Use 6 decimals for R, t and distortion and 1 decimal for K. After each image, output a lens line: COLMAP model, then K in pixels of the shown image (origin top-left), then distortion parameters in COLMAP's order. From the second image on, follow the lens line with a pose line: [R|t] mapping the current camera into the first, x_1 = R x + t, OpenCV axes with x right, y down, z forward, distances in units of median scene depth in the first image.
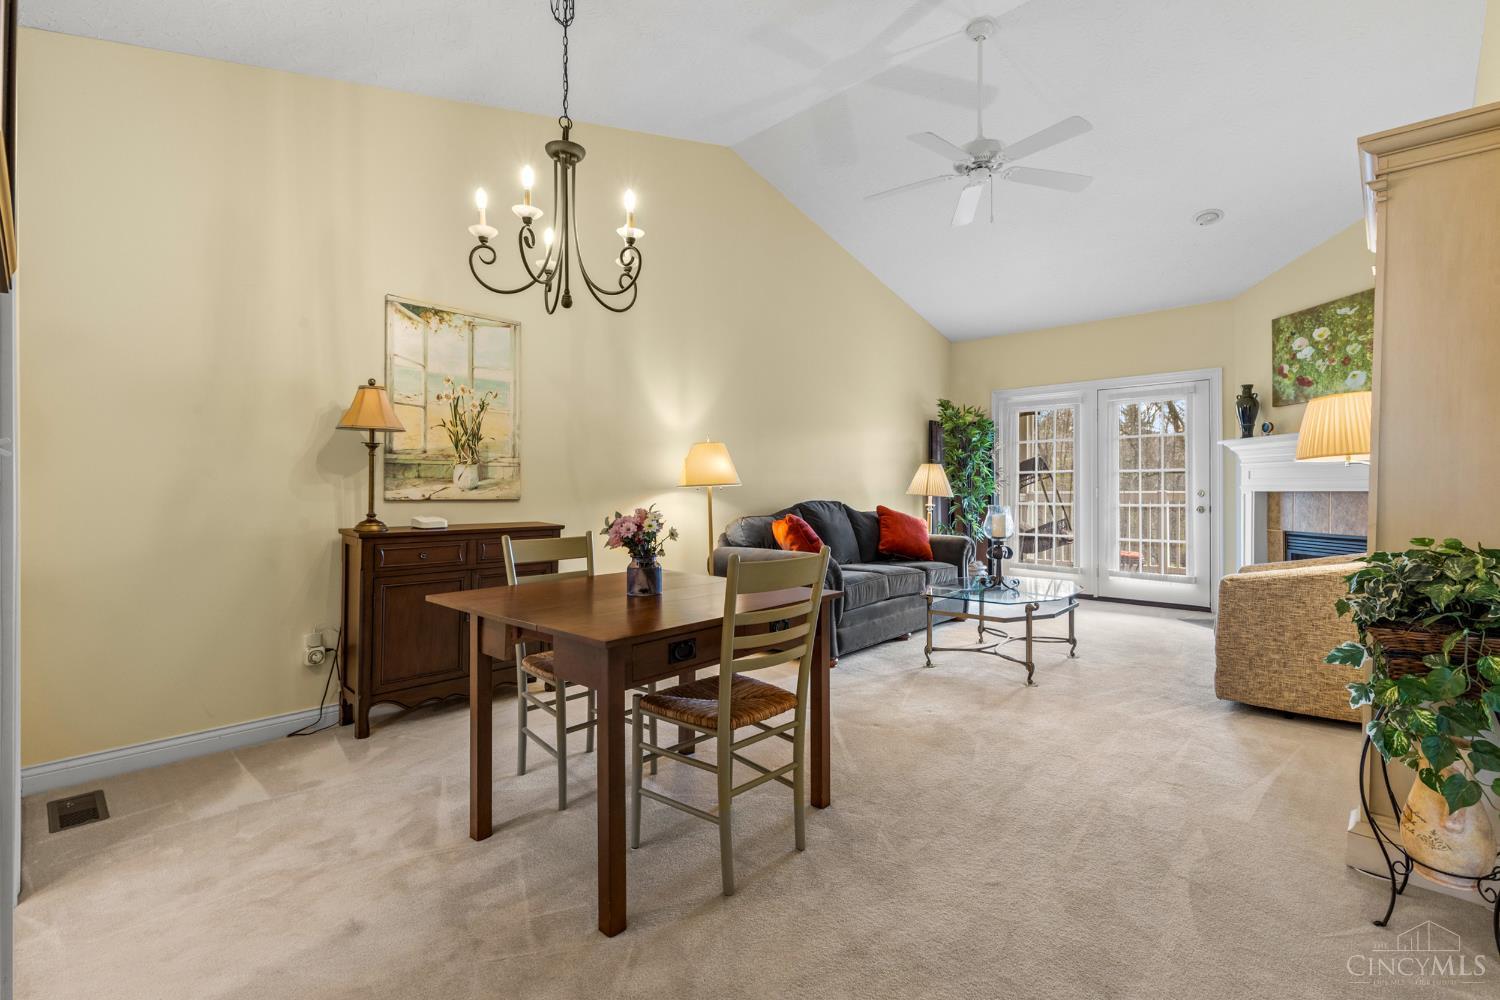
lens RADIAL K [[672.0, 0, 744.9], [0, 672.0, 490.6], [0, 0, 1]] dist [0.005353, -0.001424]
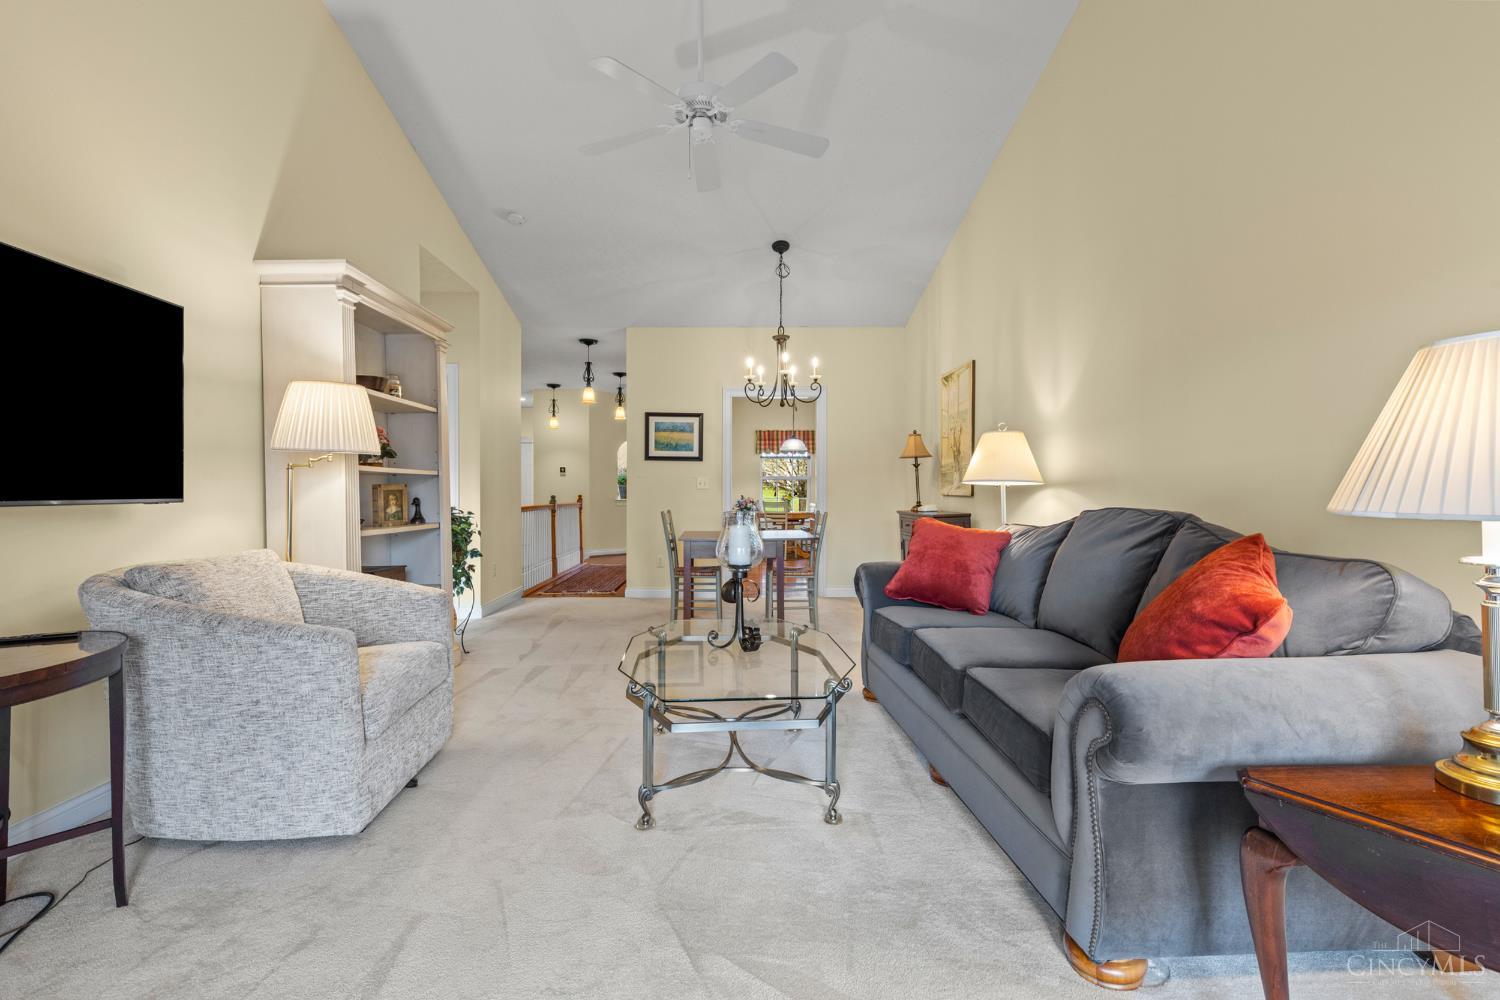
lens RADIAL K [[666.4, 0, 745.9], [0, 666.4, 499.3], [0, 0, 1]] dist [-0.001205, -0.000493]
pose [[-0.705735, 0.009430, -0.708413, 0.730169], [0.001565, 0.999930, 0.011752, 0.003632], [0.708474, 0.007185, -0.705701, 1.308323]]
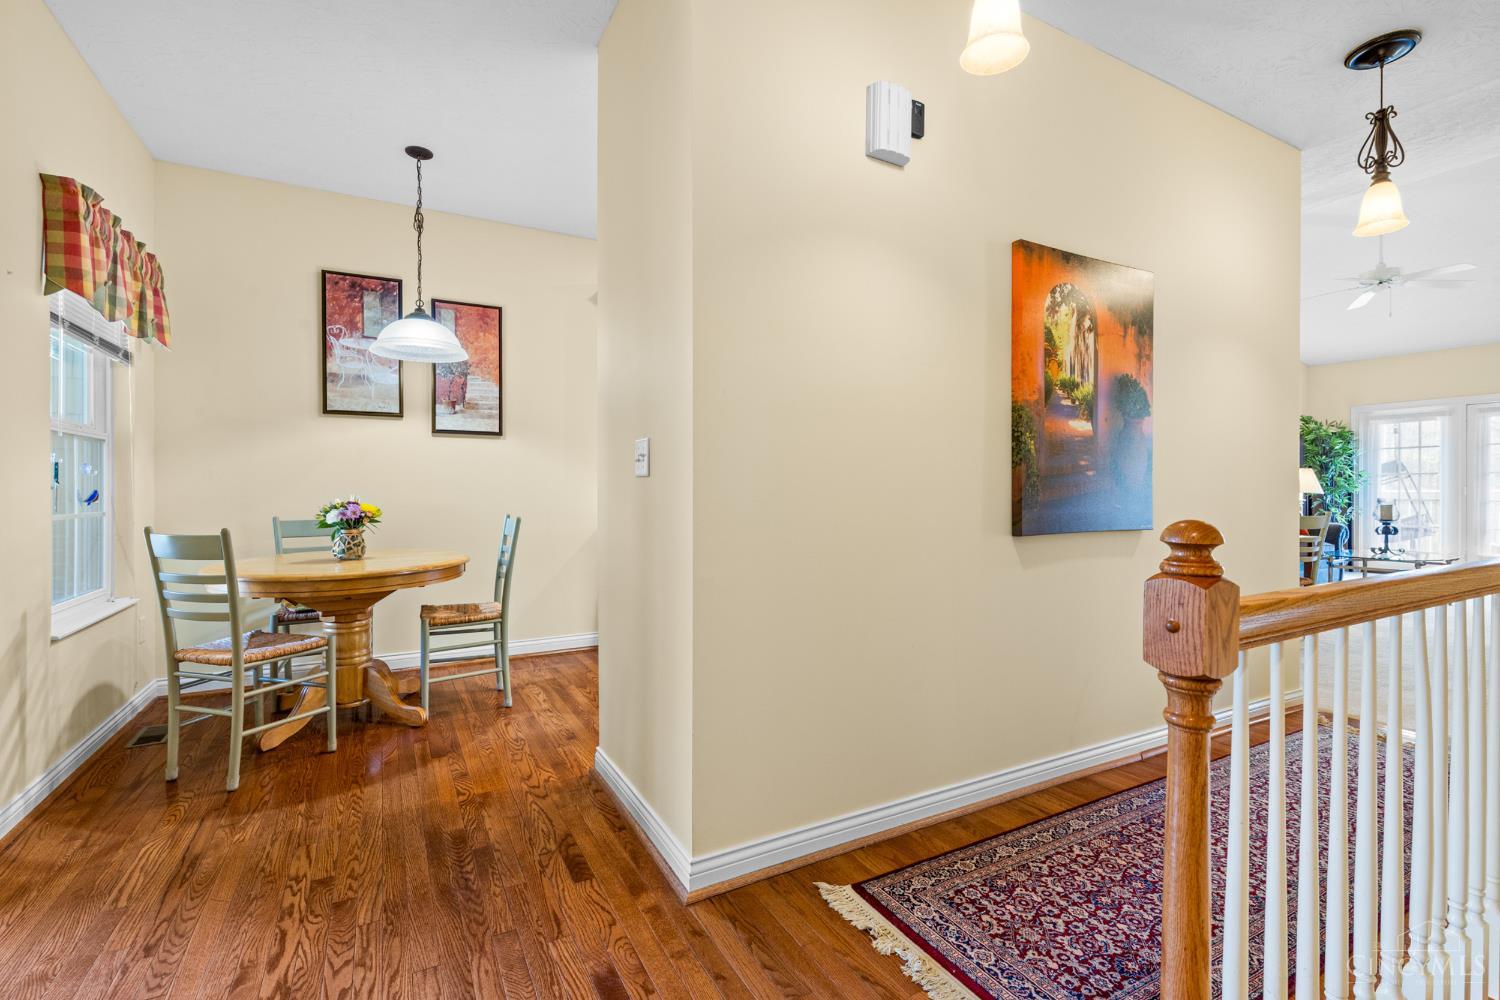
lens RADIAL K [[672.0, 0, 744.9], [0, 672.0, 490.6], [0, 0, 1]] dist [0.005353, -0.001424]
pose [[0.949723, 0.000783, -0.313089, -0.449427], [-0.000840, 1.000000, -0.000048, 0.005707], [0.313089, 0.000308, 0.949724, -0.763511]]
